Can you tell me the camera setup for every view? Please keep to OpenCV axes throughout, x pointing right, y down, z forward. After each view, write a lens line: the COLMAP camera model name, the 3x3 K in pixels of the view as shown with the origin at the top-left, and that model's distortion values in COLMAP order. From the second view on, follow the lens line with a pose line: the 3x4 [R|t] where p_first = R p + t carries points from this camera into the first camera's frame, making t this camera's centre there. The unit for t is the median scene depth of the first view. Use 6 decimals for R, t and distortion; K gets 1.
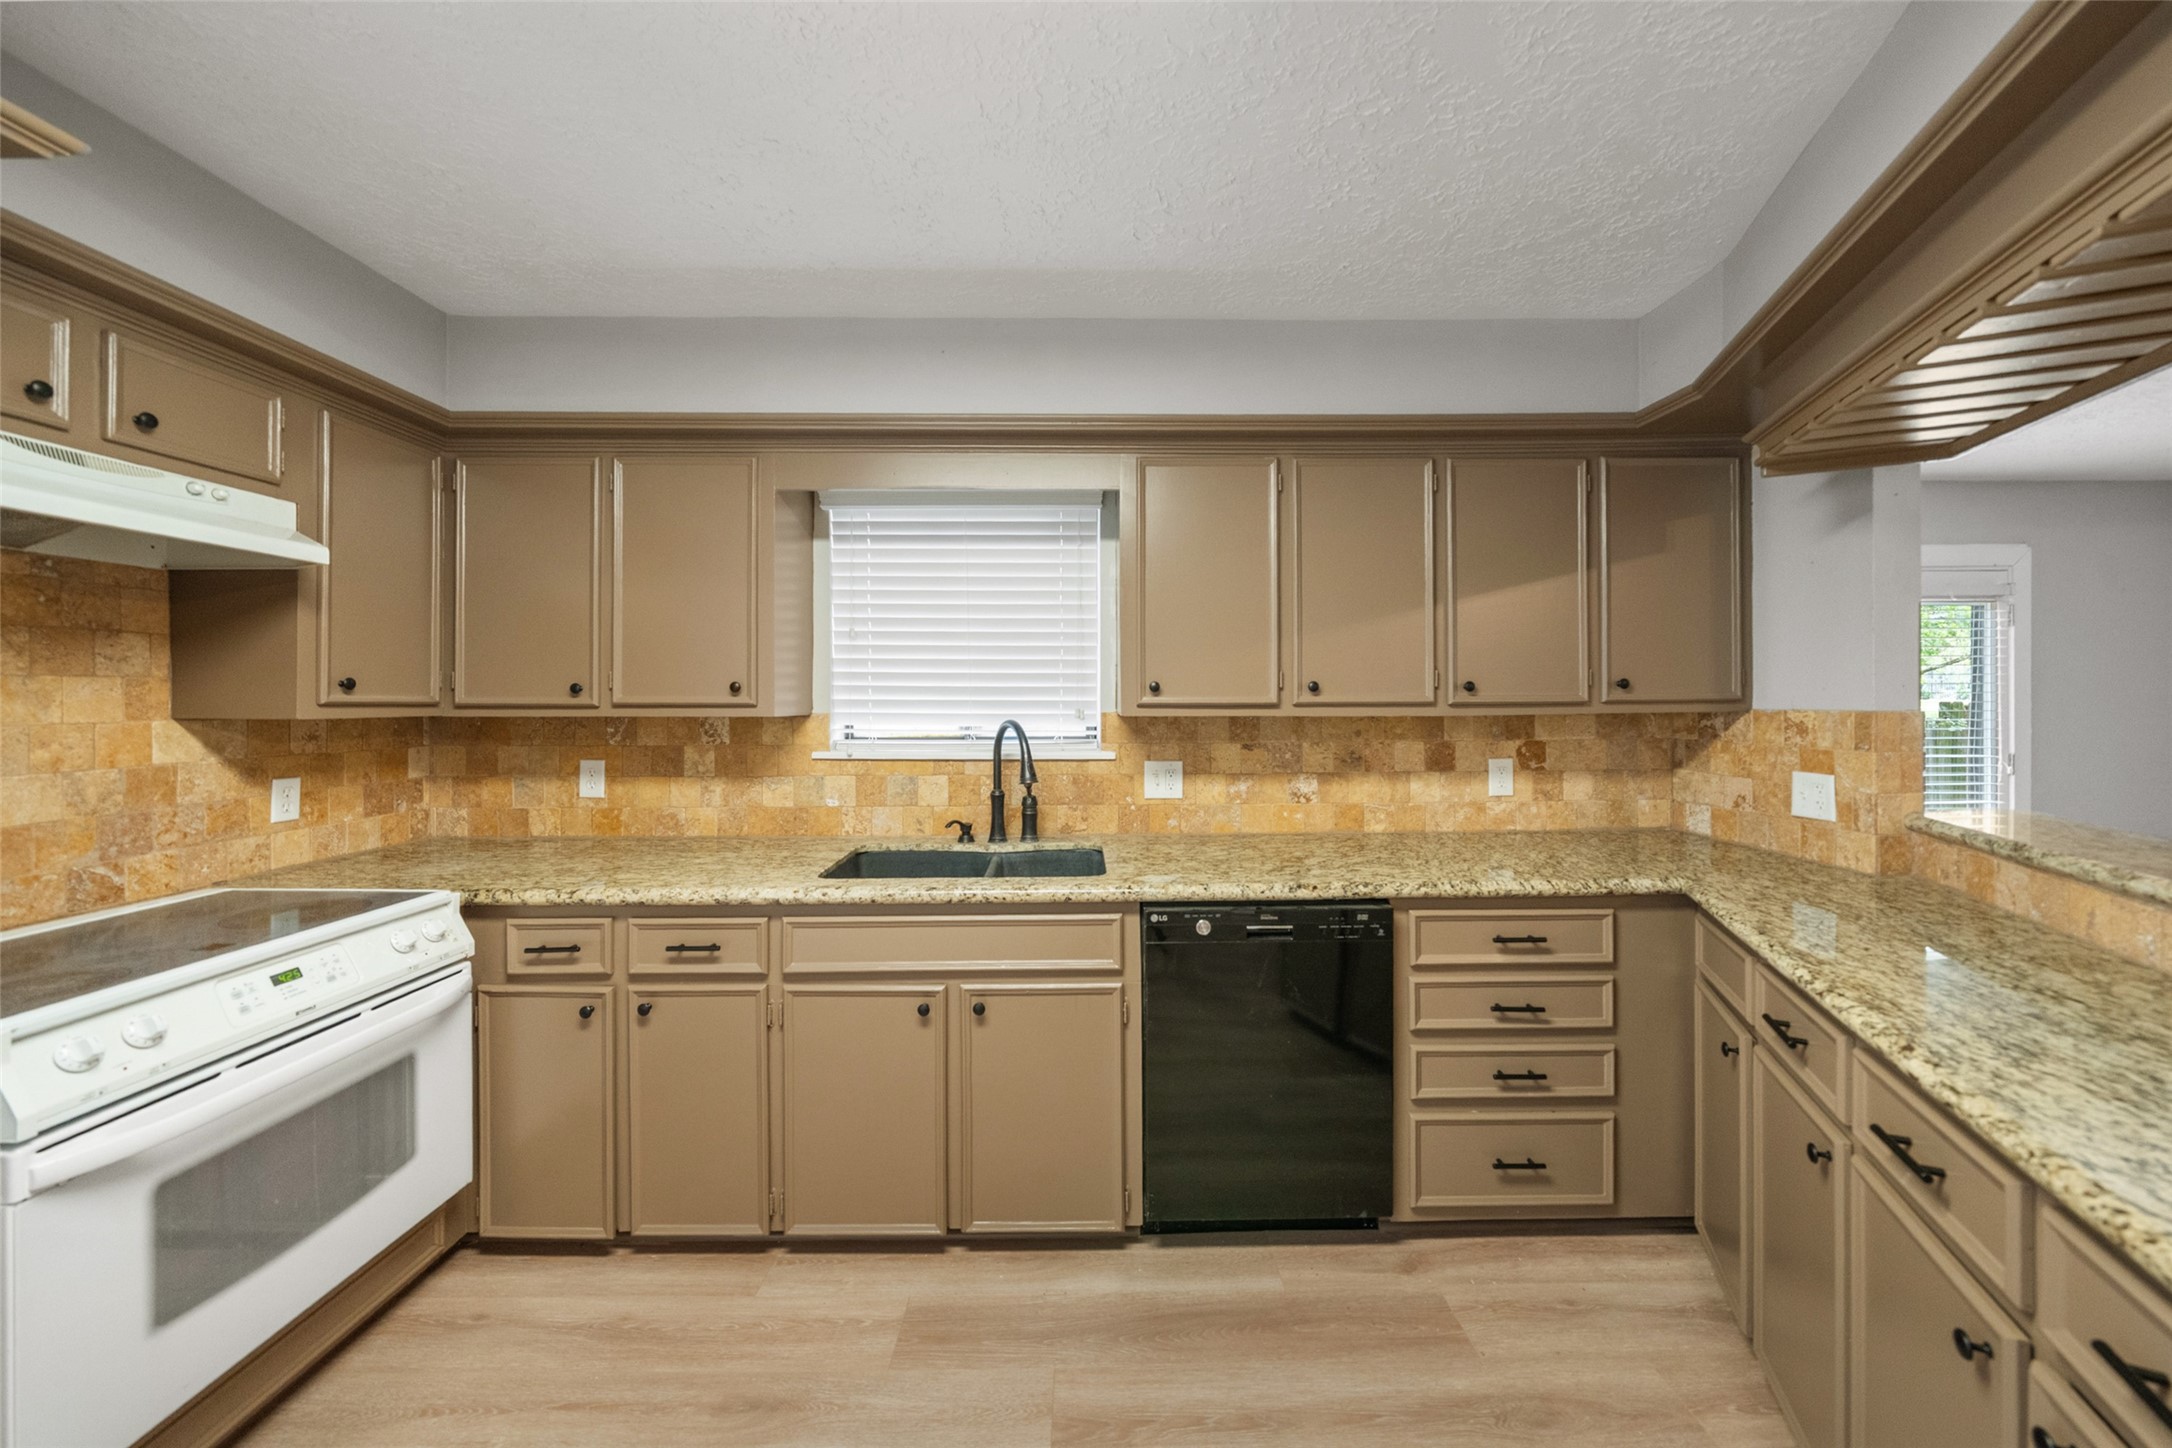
lens RADIAL K [[747.8, 0, 1079.1], [0, 747.8, 698.5], [0, 0, 1]] dist [-0.007486, 0.000061]
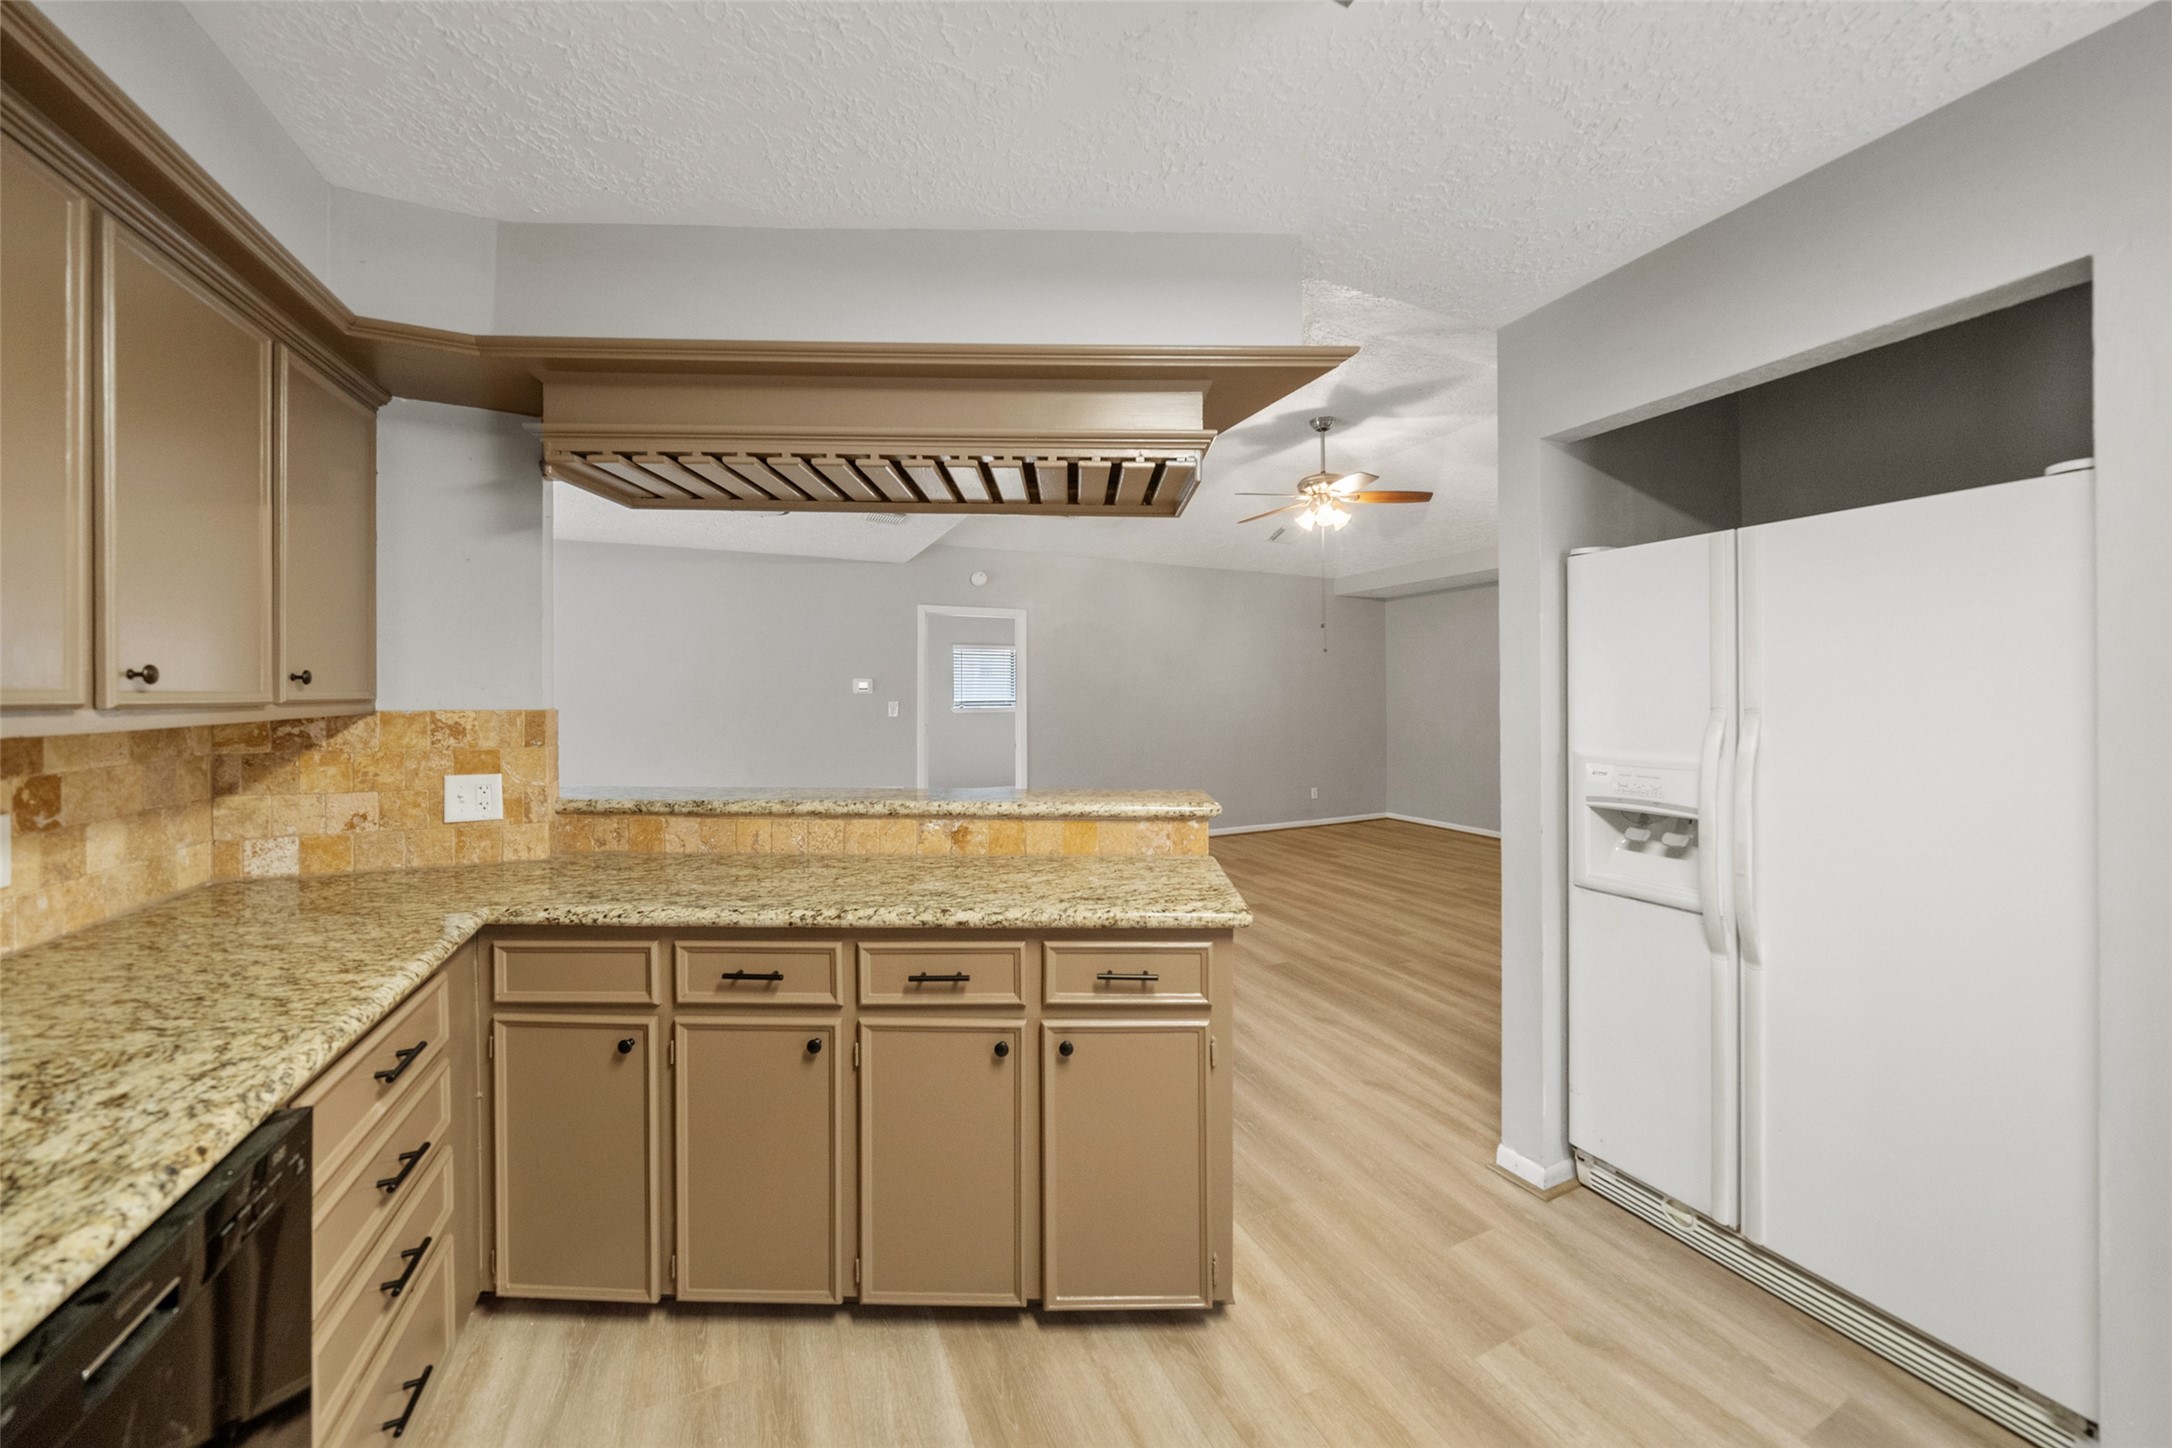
lens RADIAL K [[747.8, 0, 1098.7], [0, 747.8, 691.0], [0, 0, 1]] dist [-0.007486, 0.000061]
pose [[-0.413974, 0.010226, 0.910231, -0.215881], [0.000429, 0.999939, -0.011039, 0.001201], [-0.910289, -0.004180, -0.413953, 0.575229]]
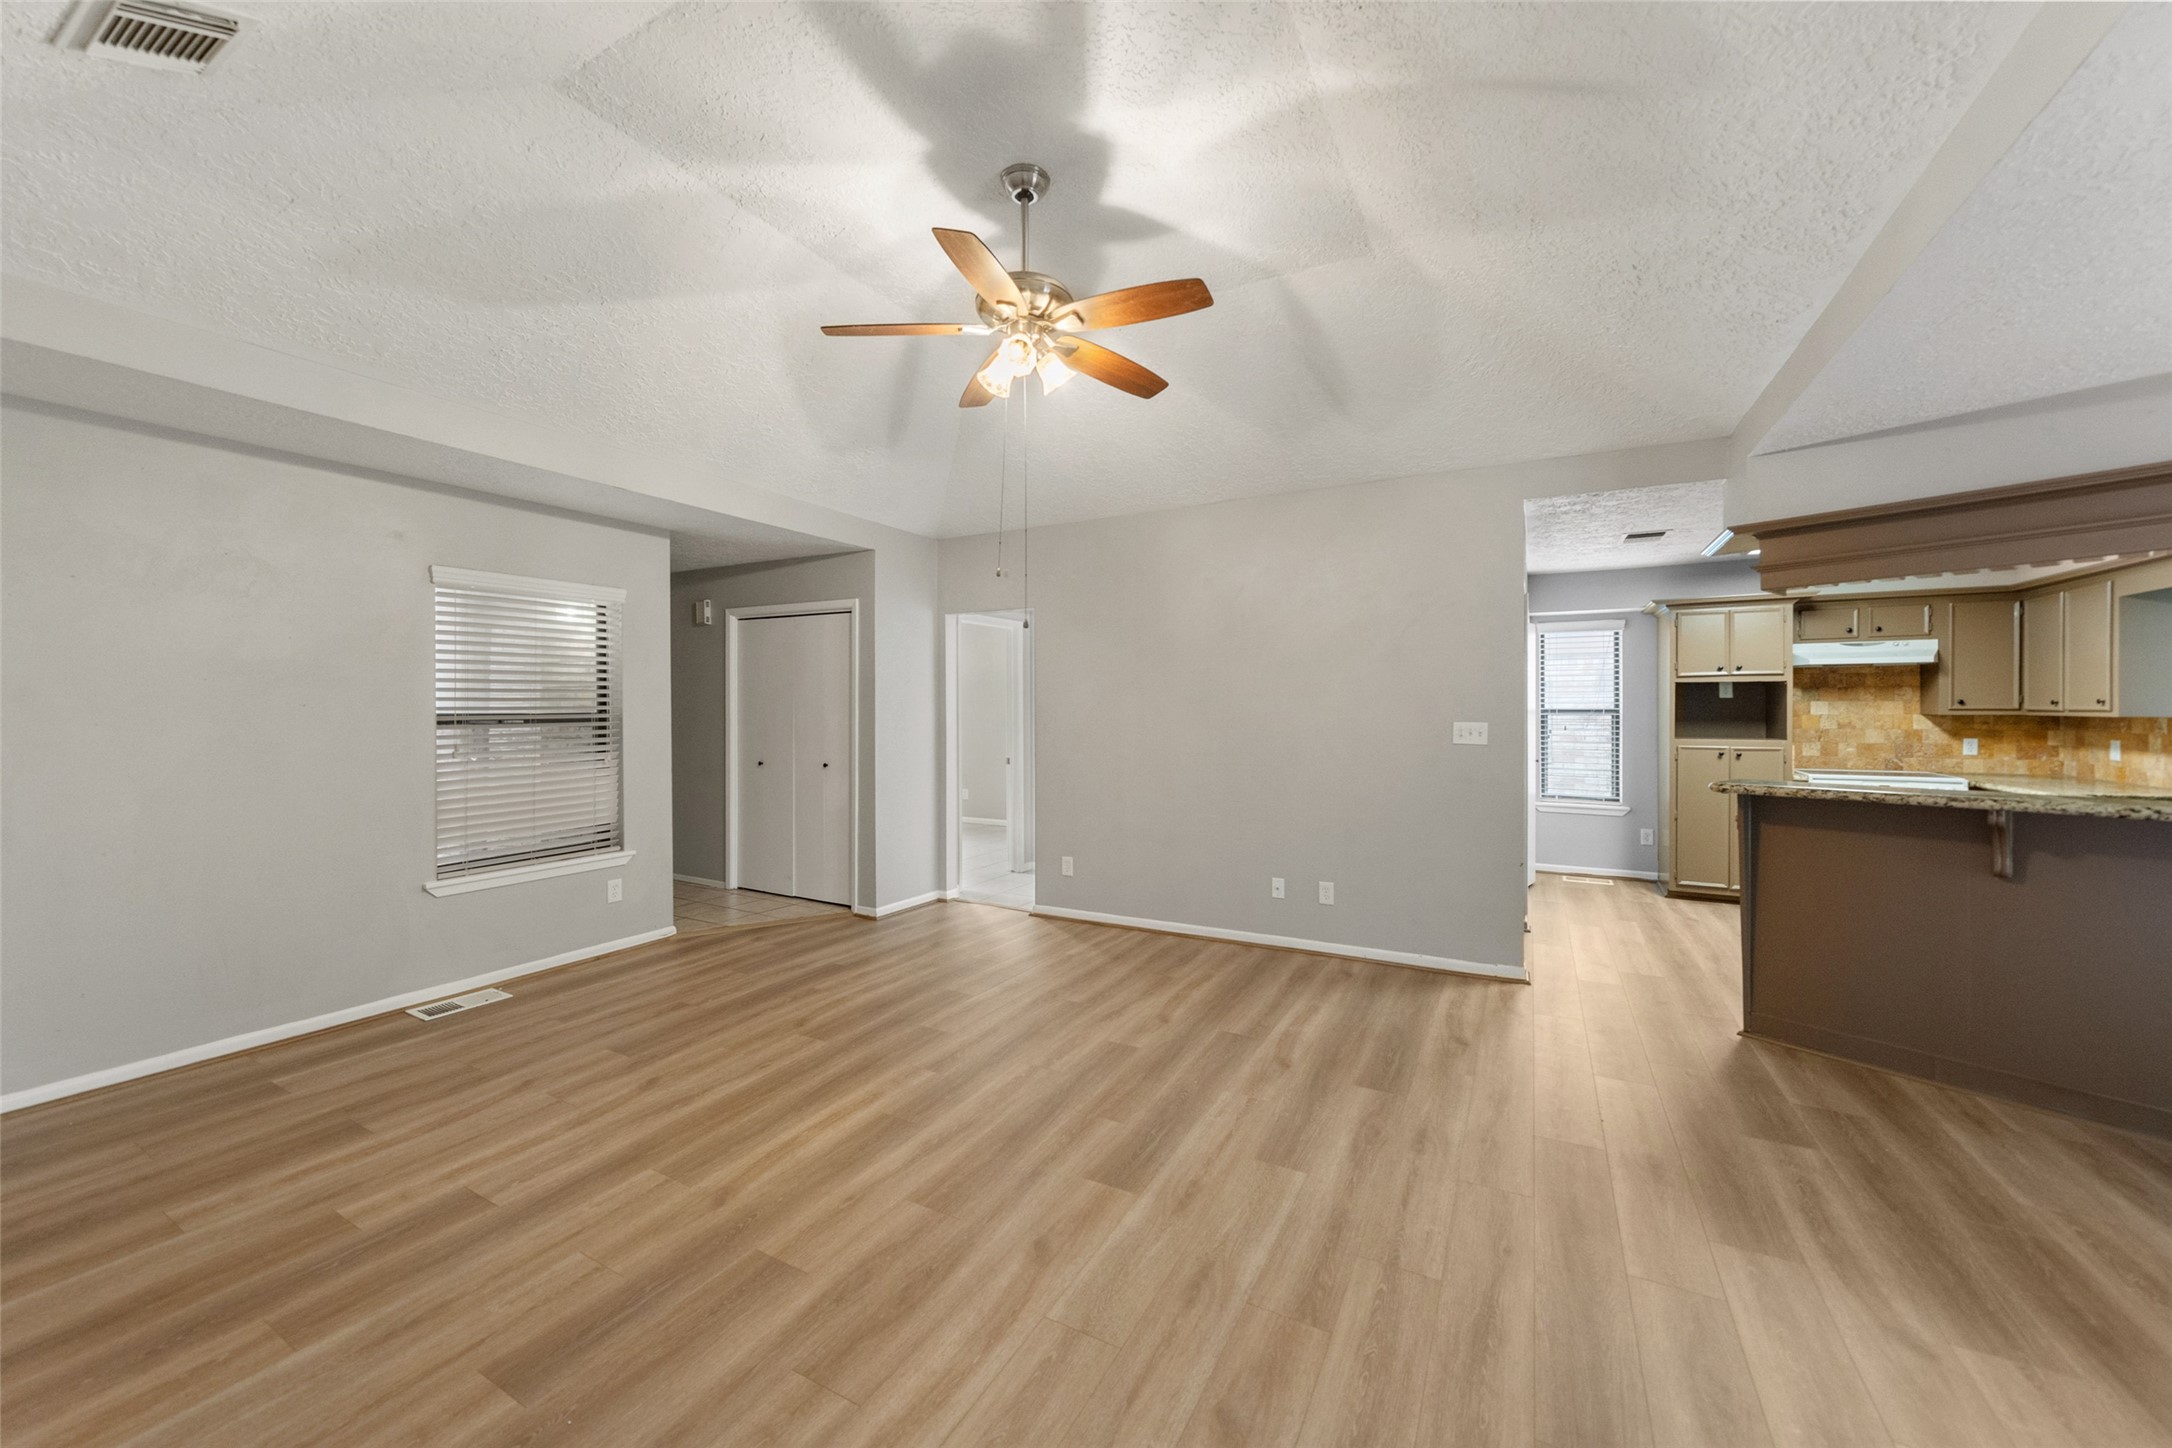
lens RADIAL K [[804.3, 0, 1078.1], [0, 804.3, 710.2], [0, 0, 1]] dist [-0.010132, 0.001156]
pose [[-0.501345, 0.005461, -0.865230, 2.536776], [0.007253, 0.999971, 0.002108, -0.015946], [0.865217, -0.005219, -0.501371, -0.260535]]
